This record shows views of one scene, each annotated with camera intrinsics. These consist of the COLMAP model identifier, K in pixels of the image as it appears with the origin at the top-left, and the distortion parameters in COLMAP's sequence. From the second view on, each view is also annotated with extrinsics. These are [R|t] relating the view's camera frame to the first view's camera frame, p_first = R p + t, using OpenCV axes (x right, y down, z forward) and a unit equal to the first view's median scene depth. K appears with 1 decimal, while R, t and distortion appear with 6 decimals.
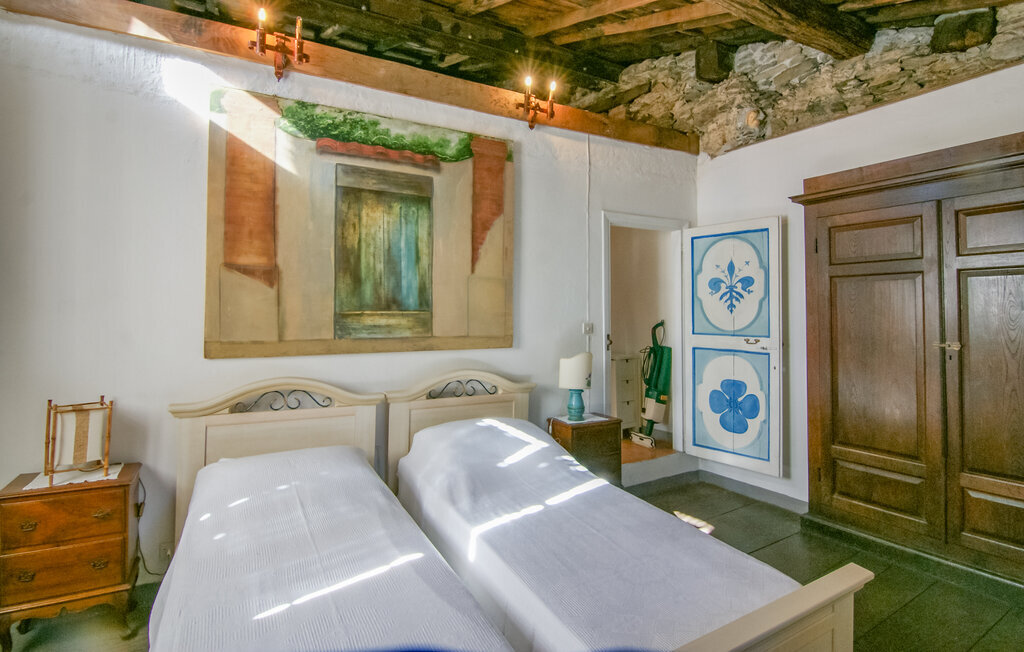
lens RADIAL K [[503.1, 0, 510.0], [0, 503.1, 312.6], [0, 0, 1]] dist [-0.003468, -0.009395]
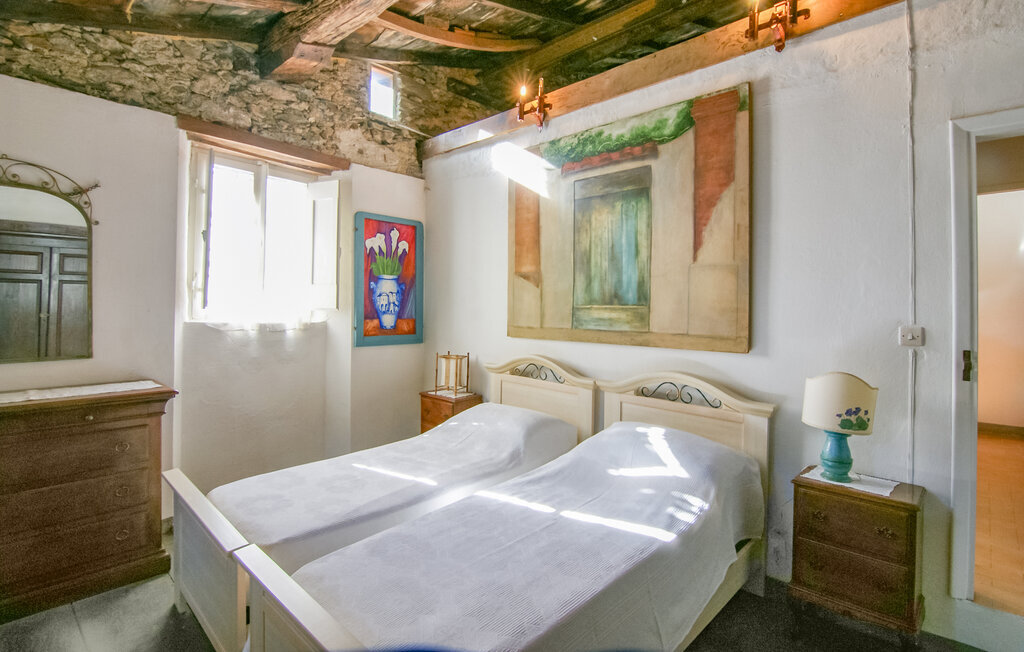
lens RADIAL K [[503.1, 0, 510.0], [0, 503.1, 312.6], [0, 0, 1]] dist [-0.003468, -0.009395]
pose [[0.274928, 0.011279, -0.961399, 0.711301], [-0.007360, 0.999927, 0.009626, 0.003441], [0.961437, 0.004429, 0.274991, 0.496159]]
